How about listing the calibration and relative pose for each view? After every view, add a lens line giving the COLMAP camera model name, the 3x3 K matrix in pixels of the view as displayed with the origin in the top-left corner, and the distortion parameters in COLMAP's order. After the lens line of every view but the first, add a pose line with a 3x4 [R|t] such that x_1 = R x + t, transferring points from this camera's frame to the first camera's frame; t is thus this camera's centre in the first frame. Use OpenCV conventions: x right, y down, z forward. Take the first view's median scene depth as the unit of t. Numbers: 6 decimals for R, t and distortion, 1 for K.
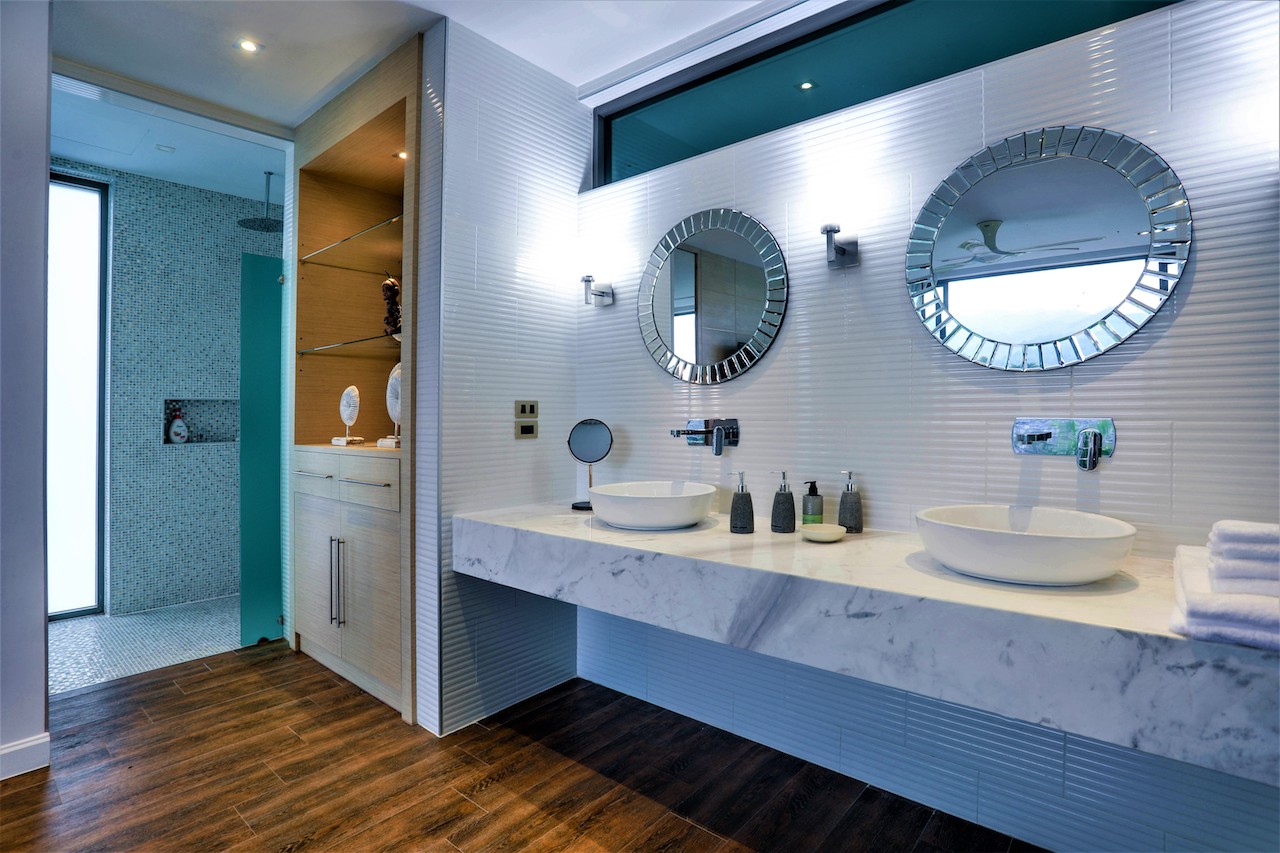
lens RADIAL K [[620.3, 0, 620.5], [0, 620.3, 422.0], [0, 0, 1]] dist [-0.055152, 0.022672]
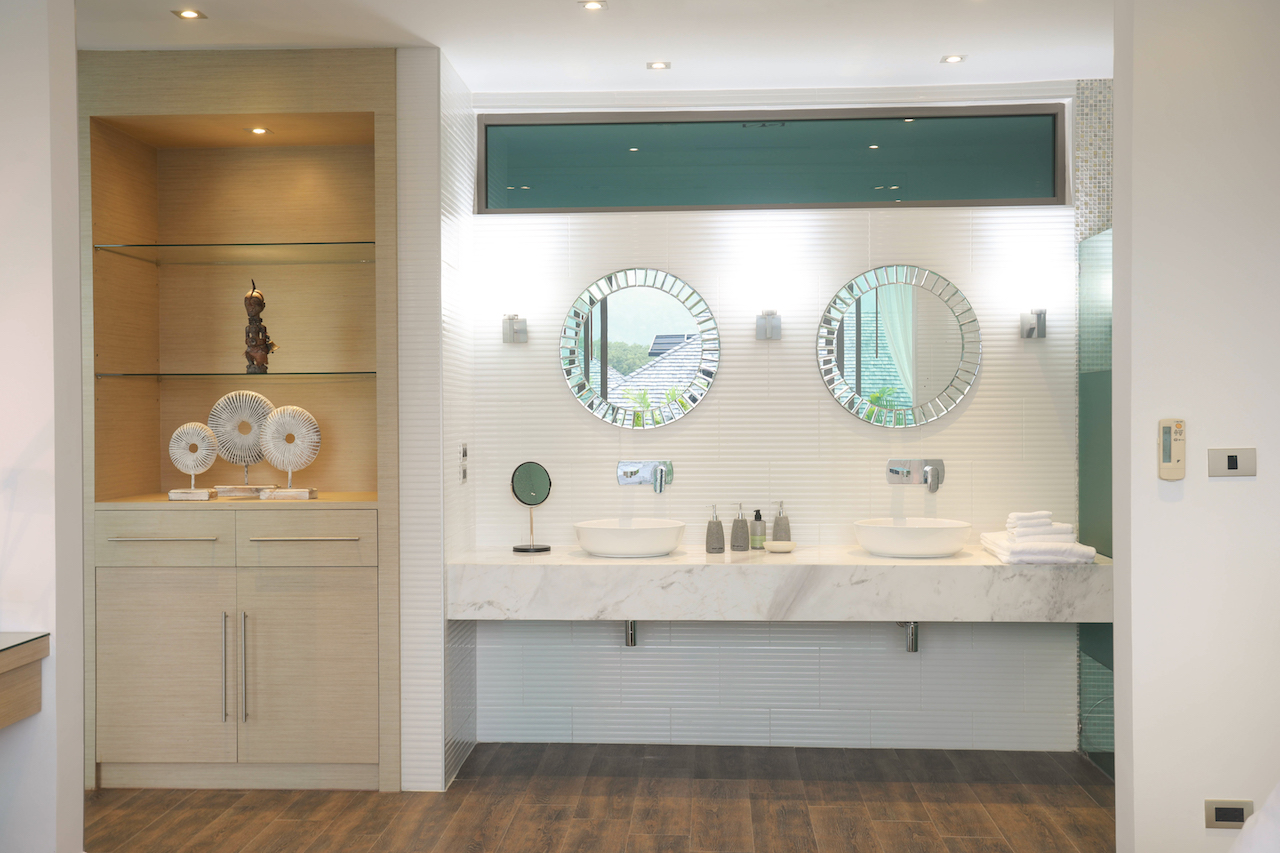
lens RADIAL K [[1328.2, 0, 640.0], [0, 1328.2, 426.5], [0, 0, 1]] dist [0.081446, -0.002878]
pose [[0.787091, -0.001336, 0.616836, -1.862428], [0.005215, 0.999976, -0.004488, -0.076145], [-0.616815, 0.006749, 0.787079, -1.197644]]
